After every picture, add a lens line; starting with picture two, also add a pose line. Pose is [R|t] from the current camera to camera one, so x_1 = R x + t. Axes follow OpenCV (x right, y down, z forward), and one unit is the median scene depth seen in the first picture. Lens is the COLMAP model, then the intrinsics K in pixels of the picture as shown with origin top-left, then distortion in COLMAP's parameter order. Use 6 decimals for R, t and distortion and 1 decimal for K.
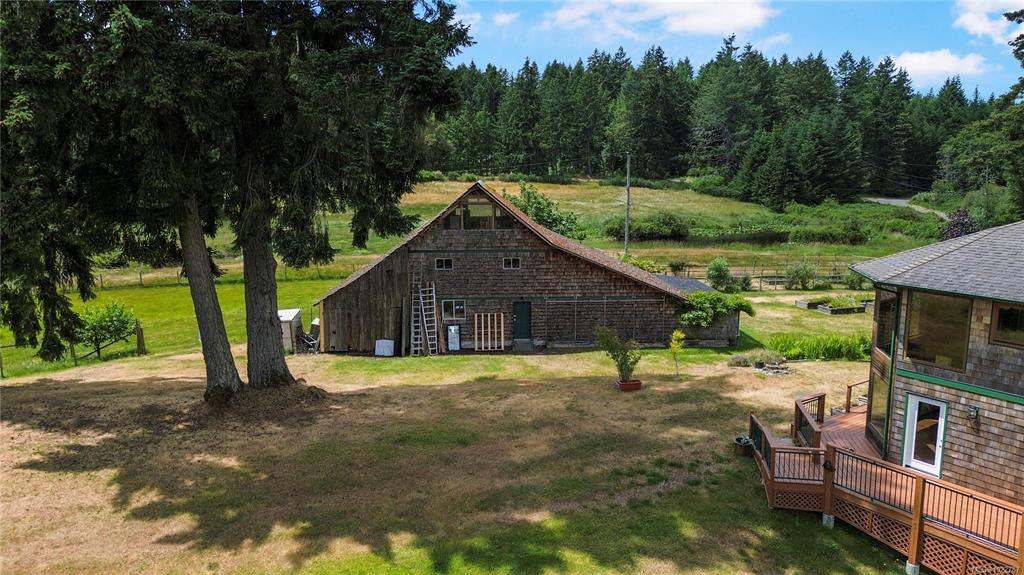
lens RADIAL K [[727.4, 0, 515.9], [0, 727.4, 289.2], [0, 0, 1]] dist [0.091588, -0.099214]
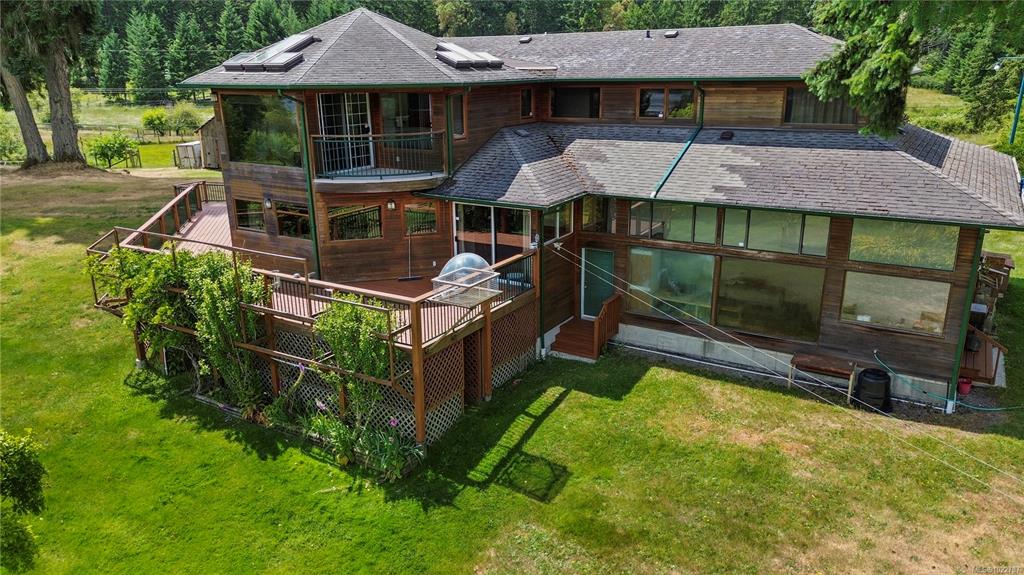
lens RADIAL K [[727.4, 0, 515.9], [0, 727.4, 289.2], [0, 0, 1]] dist [0.091588, -0.099214]
pose [[0.928092, 0.103526, -0.357671, 0.804945], [-0.058040, 0.989052, 0.135673, 0.088509], [0.367801, -0.105158, 0.923940, -0.097372]]
